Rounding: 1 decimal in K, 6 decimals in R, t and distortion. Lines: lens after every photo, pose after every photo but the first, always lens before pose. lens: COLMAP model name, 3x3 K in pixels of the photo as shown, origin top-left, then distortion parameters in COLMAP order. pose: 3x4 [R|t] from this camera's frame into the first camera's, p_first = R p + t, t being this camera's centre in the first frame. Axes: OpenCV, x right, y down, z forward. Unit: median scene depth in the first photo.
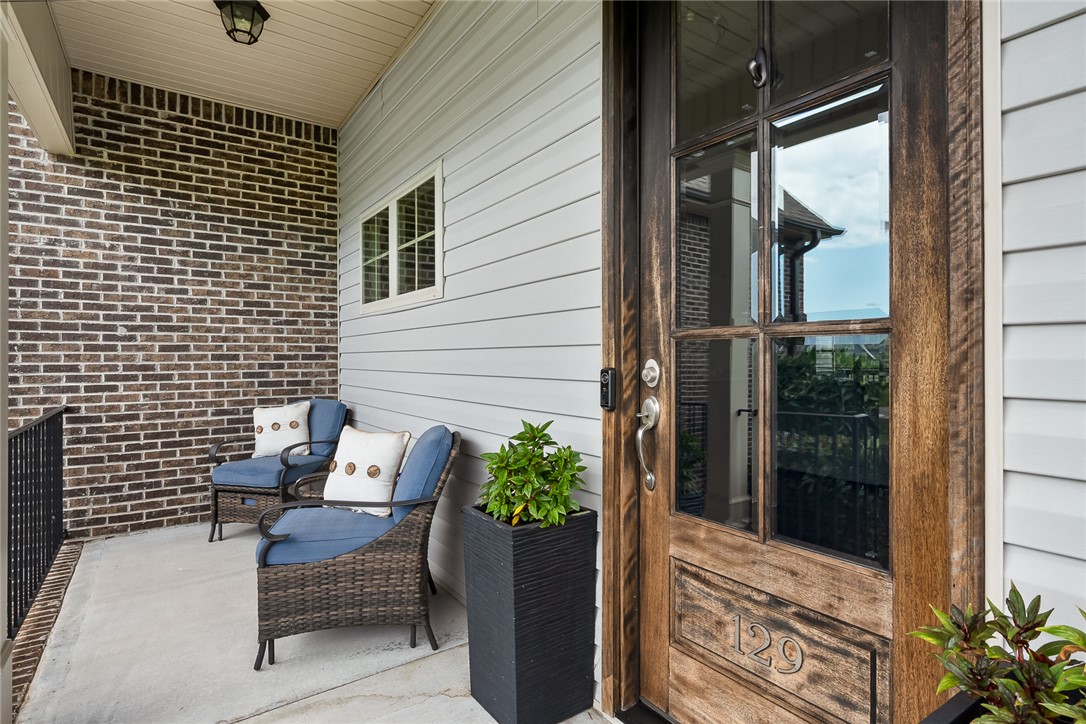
lens RADIAL K [[565.9, 0, 547.9], [0, 565.9, 356.3], [0, 0, 1]] dist [-0.002571, 0.000080]
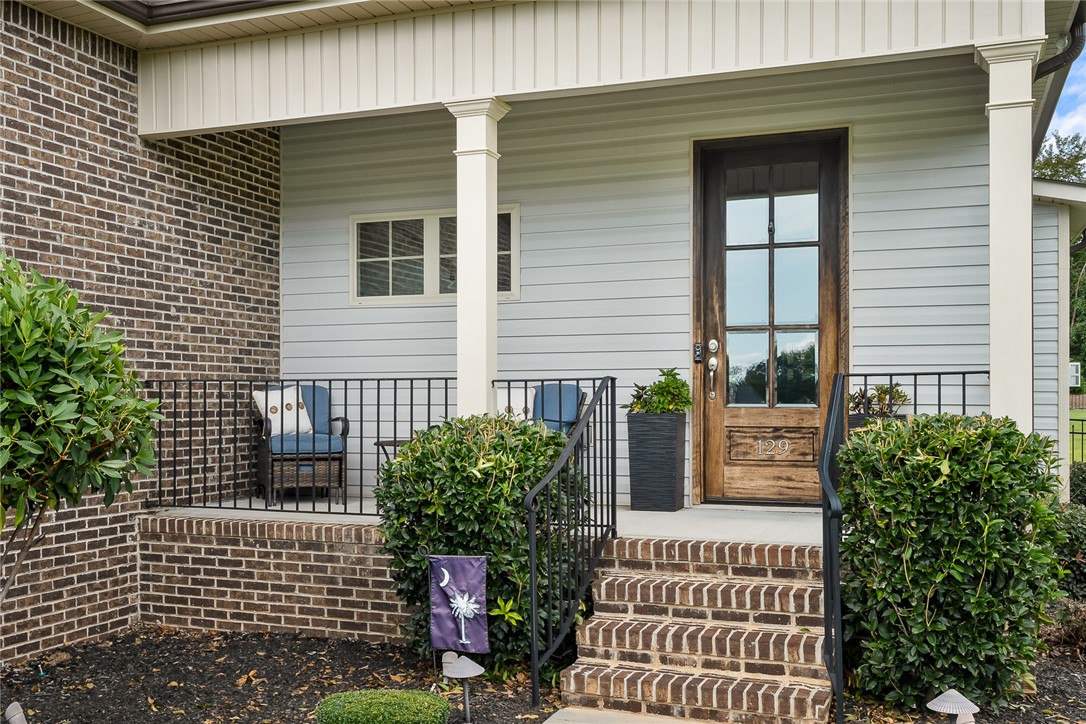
lens RADIAL K [[1011.5, 0, 542.5], [0, 1011.5, 366.8], [0, 0, 1]] dist [0.004245, 0.000000]
pose [[0.833042, 0.016668, 0.552958, -2.507670], [-0.003087, 0.999671, -0.025482, 0.210796], [-0.553201, 0.019521, 0.832819, -1.878640]]
